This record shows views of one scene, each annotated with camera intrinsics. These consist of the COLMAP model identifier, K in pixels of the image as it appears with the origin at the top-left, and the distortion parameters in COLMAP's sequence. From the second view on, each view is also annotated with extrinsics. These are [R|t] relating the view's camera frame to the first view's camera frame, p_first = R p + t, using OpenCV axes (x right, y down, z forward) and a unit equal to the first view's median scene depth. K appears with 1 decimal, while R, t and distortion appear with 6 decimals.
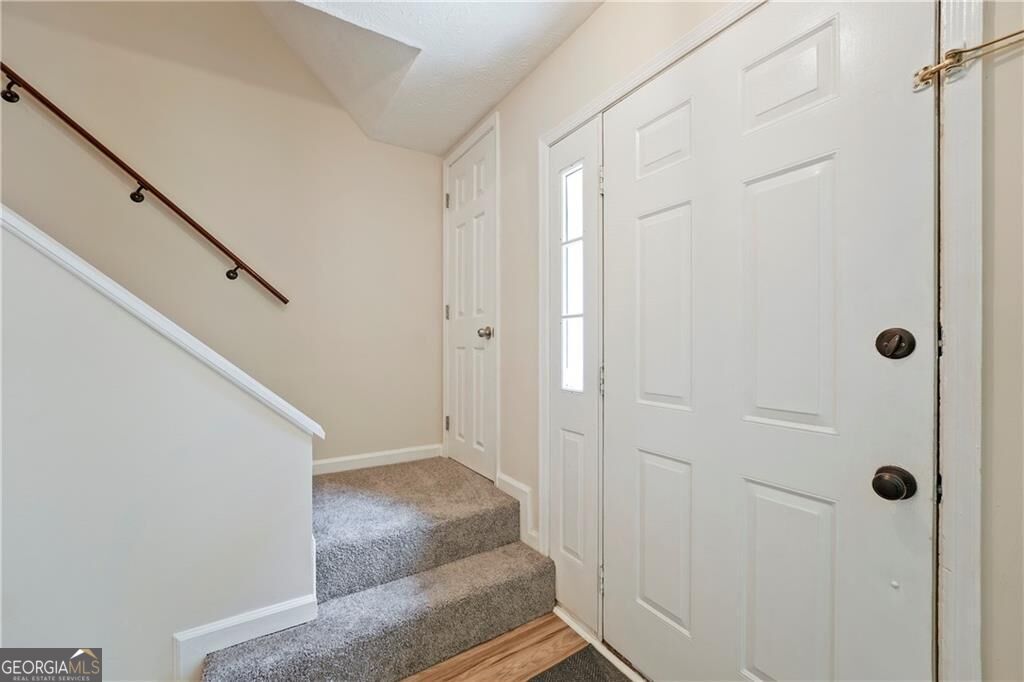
lens RADIAL K [[413.3, 0, 524.7], [0, 413.3, 340.6], [0, 0, 1]] dist [-0.002110, -0.000217]
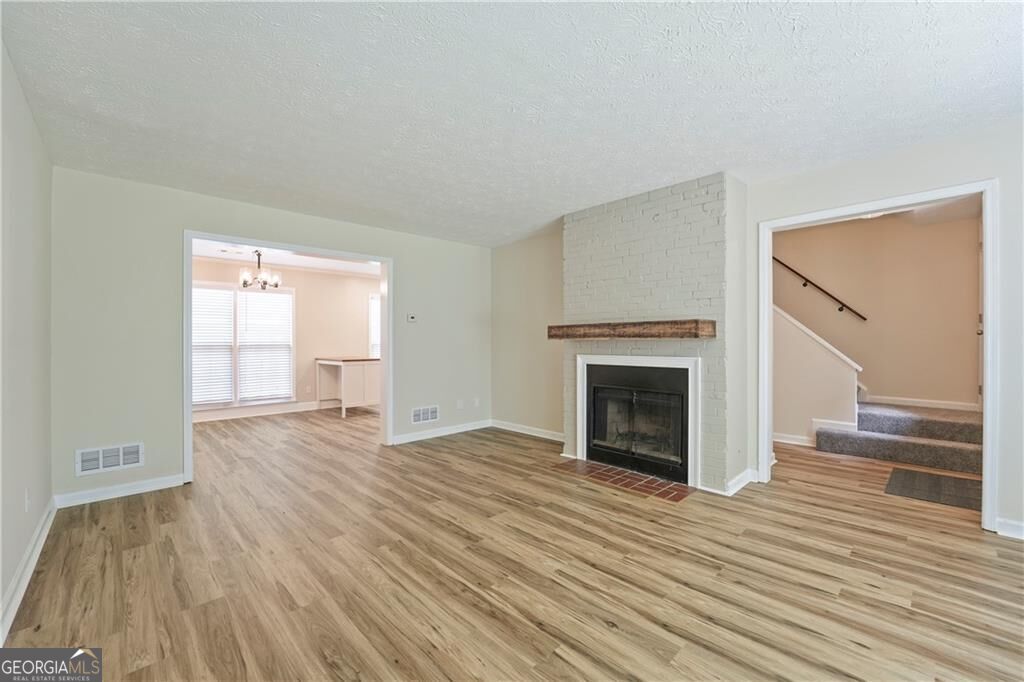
lens RADIAL K [[413.3, 0, 524.7], [0, 413.3, 340.6], [0, 0, 1]] dist [-0.002110, -0.000217]
pose [[0.198427, 0.001898, -0.980114, 1.507931], [0.002714, 0.999993, 0.002486, 0.007854], [0.980112, -0.003154, 0.198420, -1.499525]]
